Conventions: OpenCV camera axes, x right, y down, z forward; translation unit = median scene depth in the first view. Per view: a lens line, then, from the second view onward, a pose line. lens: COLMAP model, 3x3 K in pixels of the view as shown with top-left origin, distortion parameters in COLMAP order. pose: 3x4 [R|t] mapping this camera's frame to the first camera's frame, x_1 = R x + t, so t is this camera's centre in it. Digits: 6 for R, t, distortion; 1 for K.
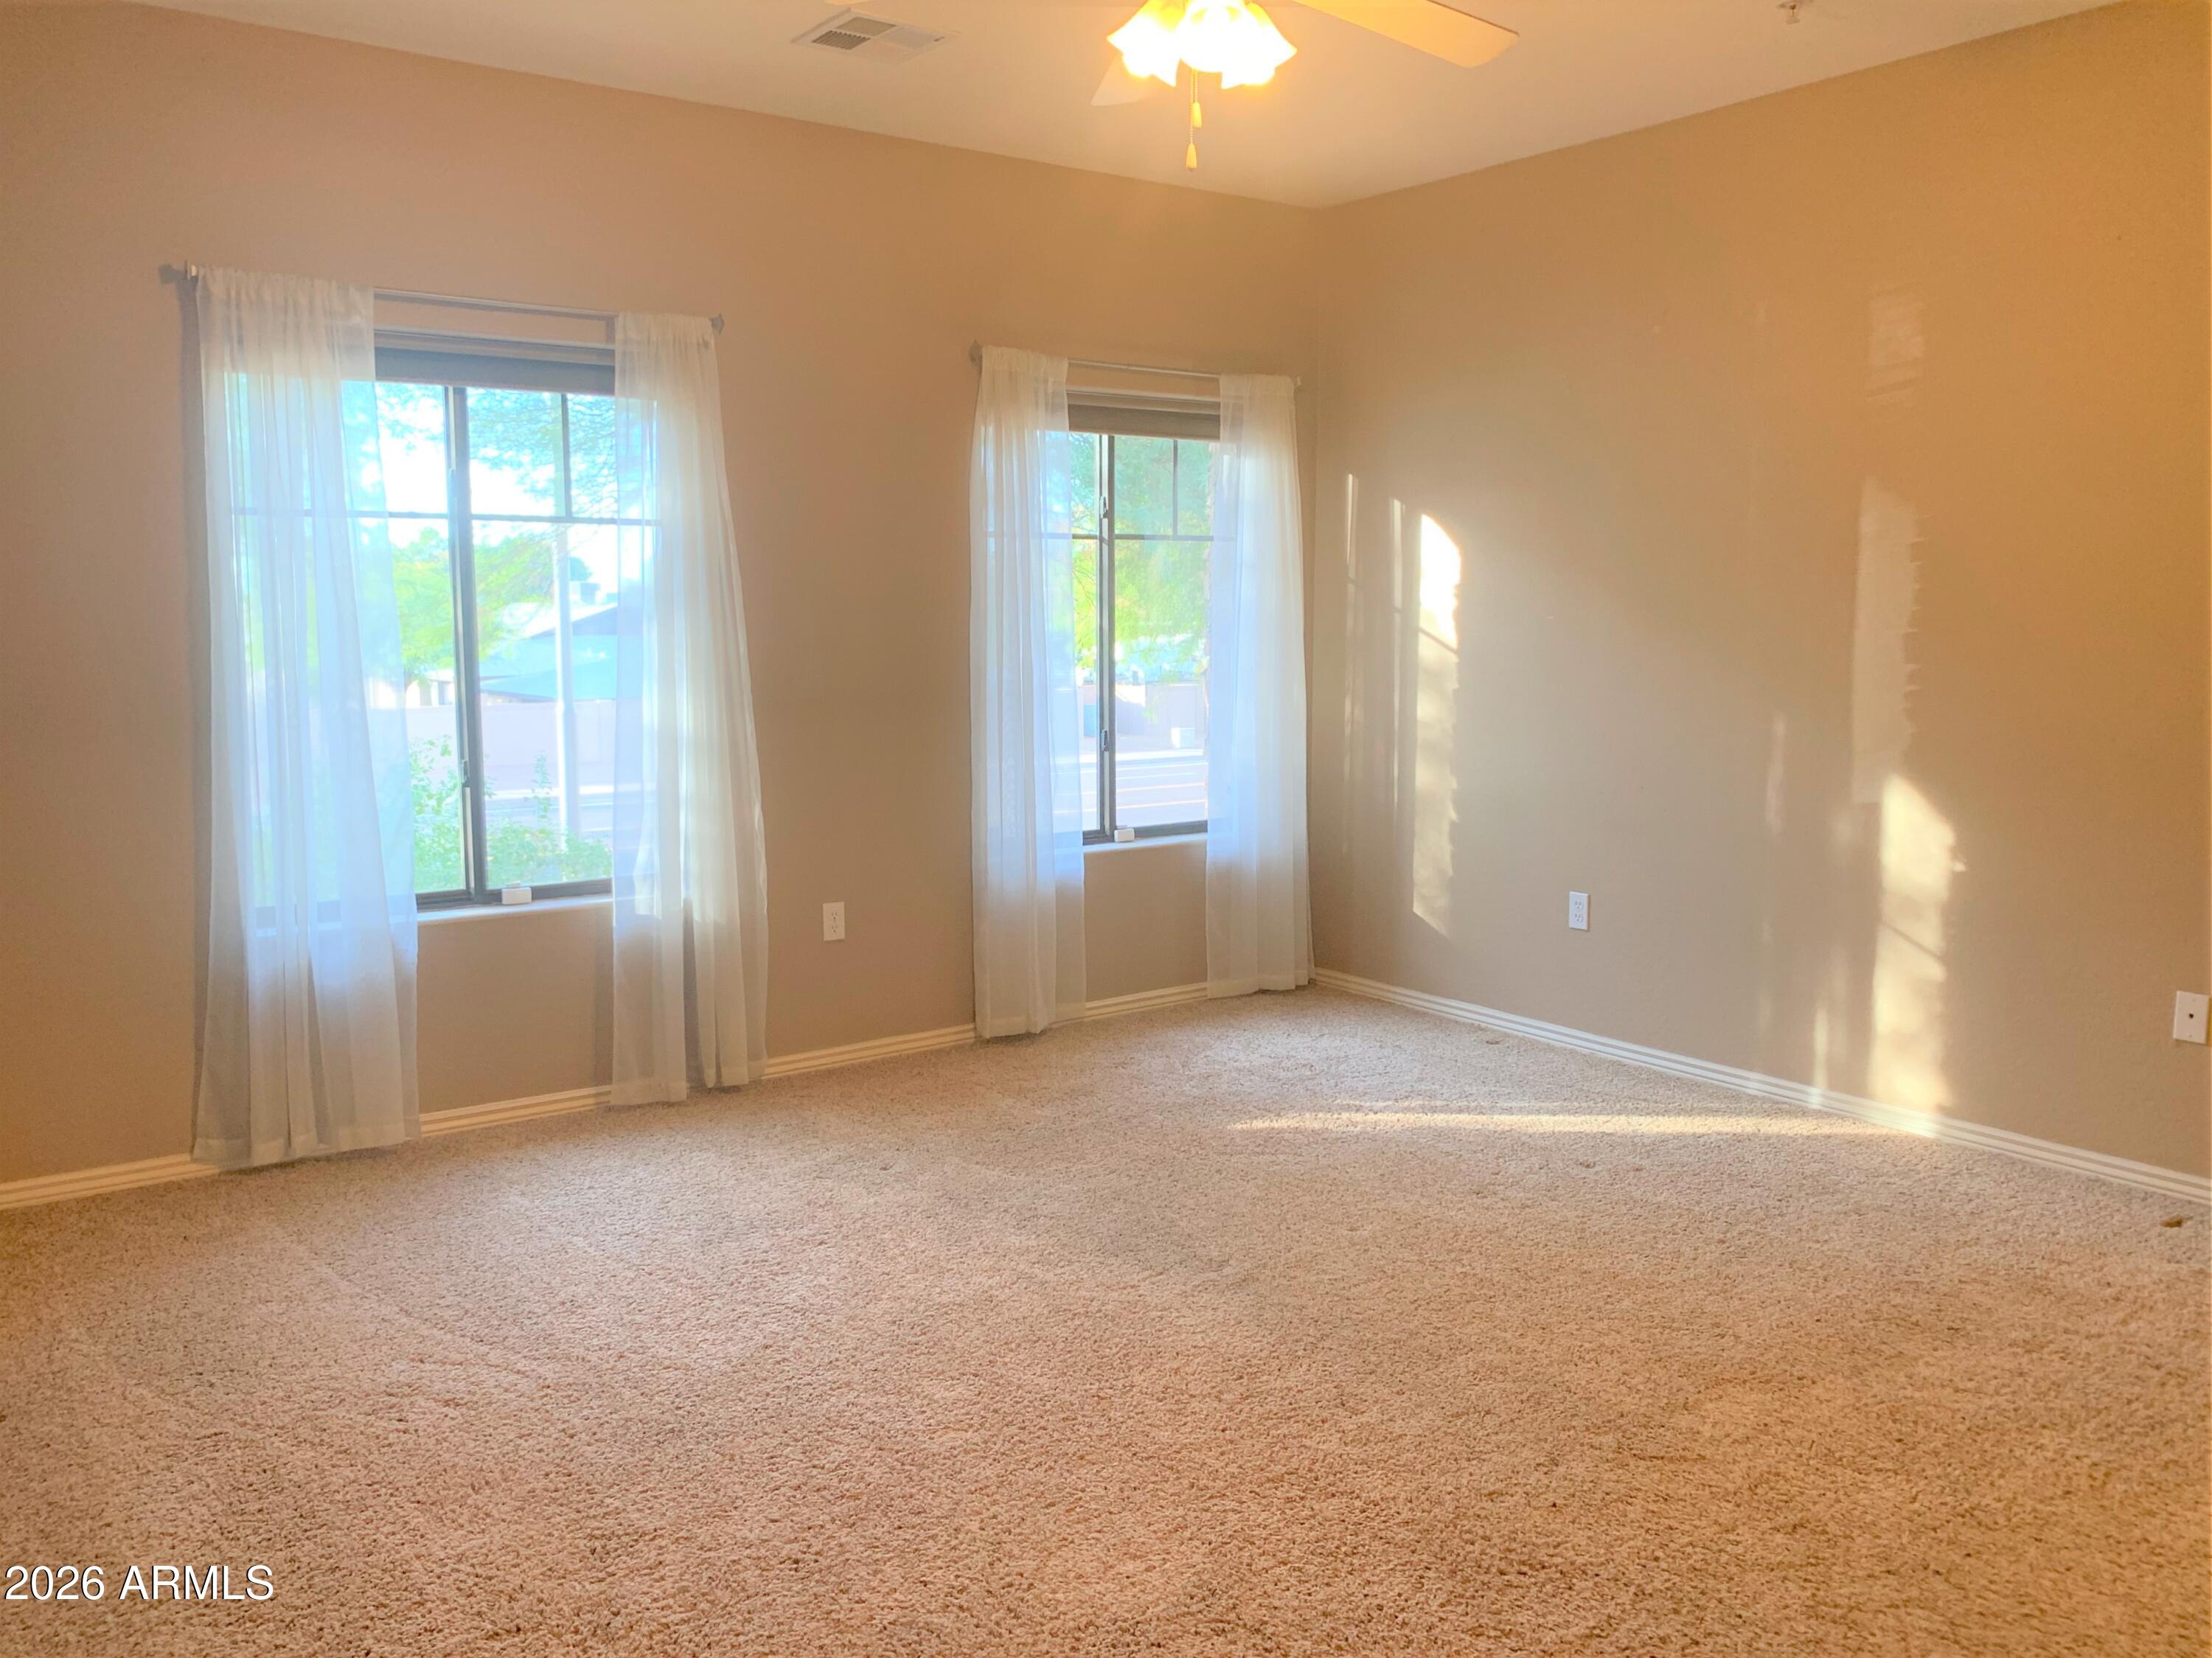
lens RADIAL K [[1876.9, 0, 1090.9], [0, 1876.9, 818.2], [0, 0, 1]] dist [0.055625, -0.031122]
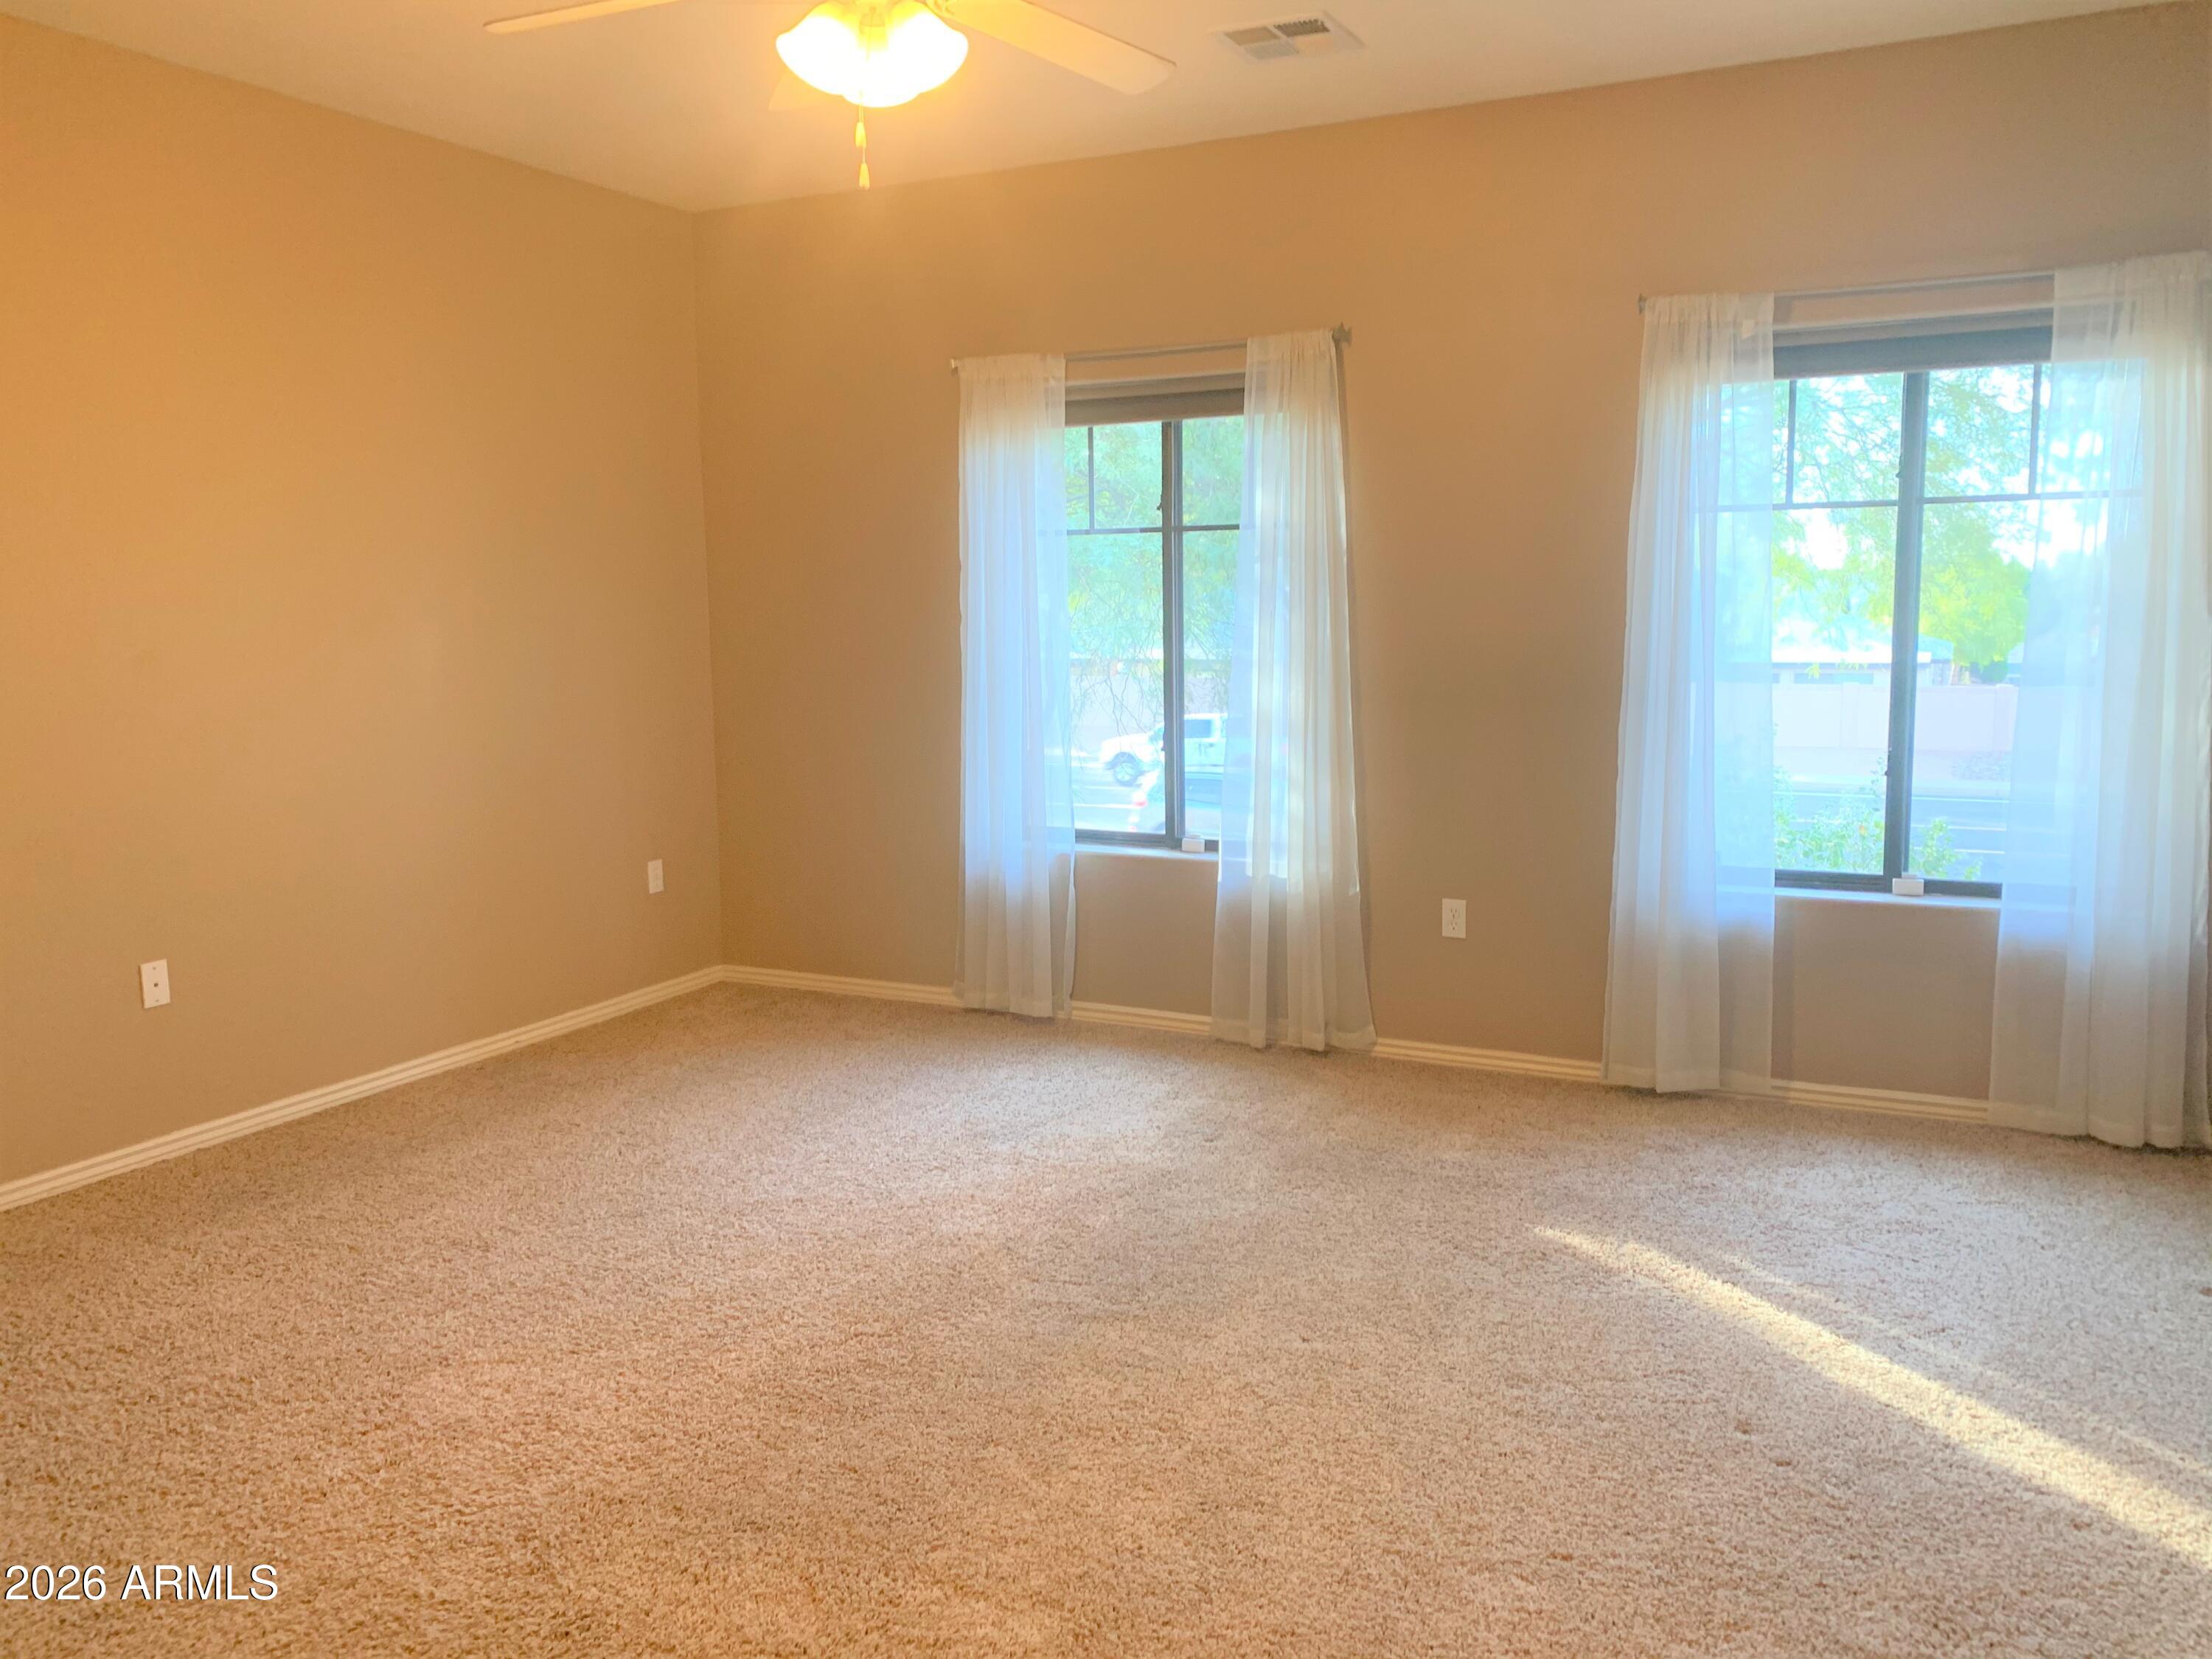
lens RADIAL K [[1694.1, 0, 1096.4], [0, 1694.1, 833.4], [0, 0, 1]] dist [0.025871, -0.015198]
pose [[0.432451, 0.119608, -0.893689, 0.597856], [-0.092006, 0.991843, 0.088223, -0.052923], [0.896951, 0.044073, 0.439928, 0.455304]]
